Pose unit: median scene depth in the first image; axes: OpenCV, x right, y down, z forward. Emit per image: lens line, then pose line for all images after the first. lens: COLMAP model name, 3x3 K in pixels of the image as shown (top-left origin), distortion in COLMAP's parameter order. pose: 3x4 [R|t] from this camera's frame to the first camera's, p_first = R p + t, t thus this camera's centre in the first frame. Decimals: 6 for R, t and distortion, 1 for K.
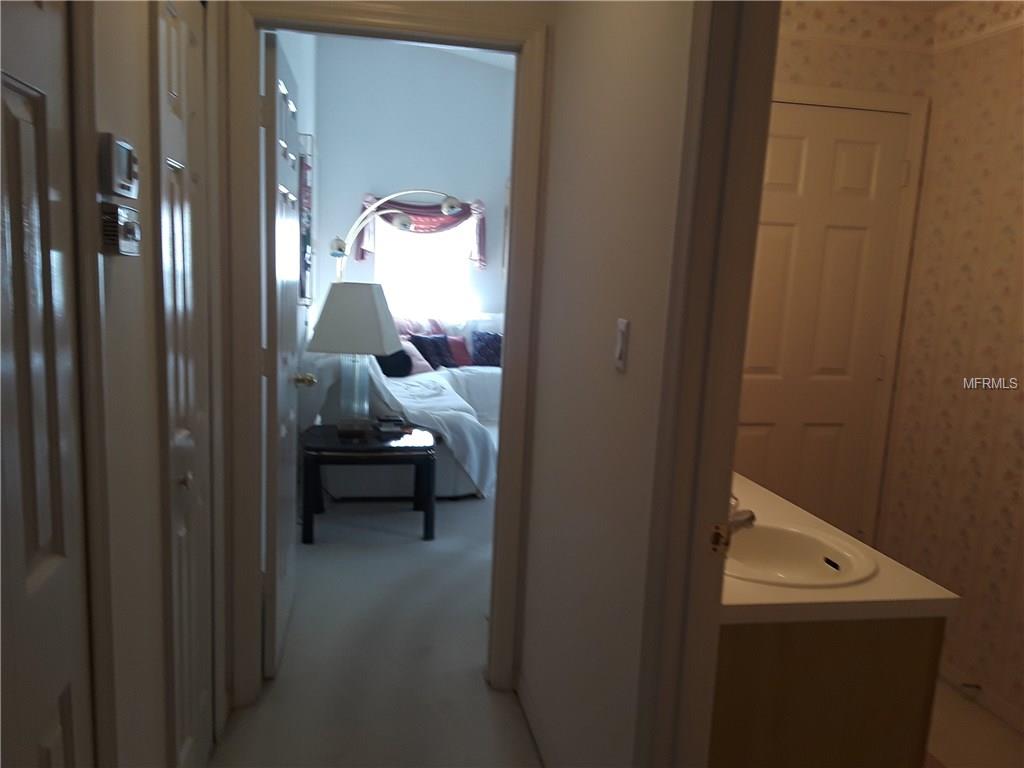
lens RADIAL K [[807.3, 0, 513.1], [0, 807.3, 389.7], [0, 0, 1]] dist [0.067792, -0.115905]
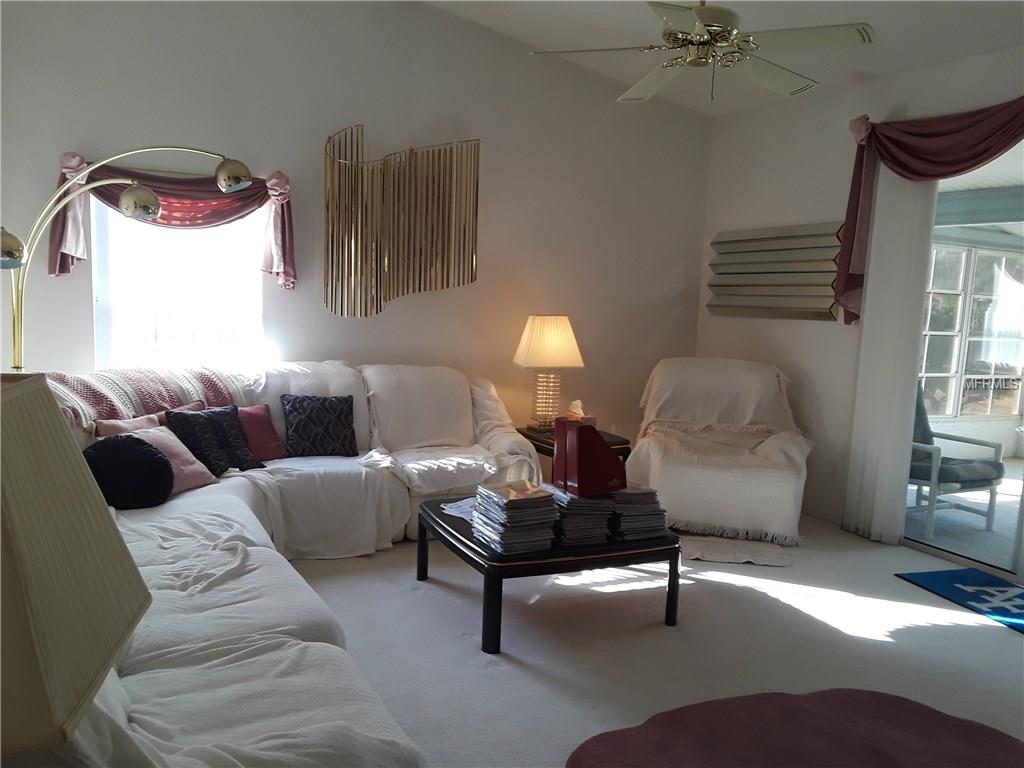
lens RADIAL K [[807.3, 0, 519.5], [0, 807.3, 387.3], [0, 0, 1]] dist [0.067792, -0.115905]
pose [[0.957197, -0.044265, 0.286032, -0.052858], [0.050454, 0.998624, -0.014299, -0.060933], [-0.285006, 0.028119, 0.958113, 0.392158]]
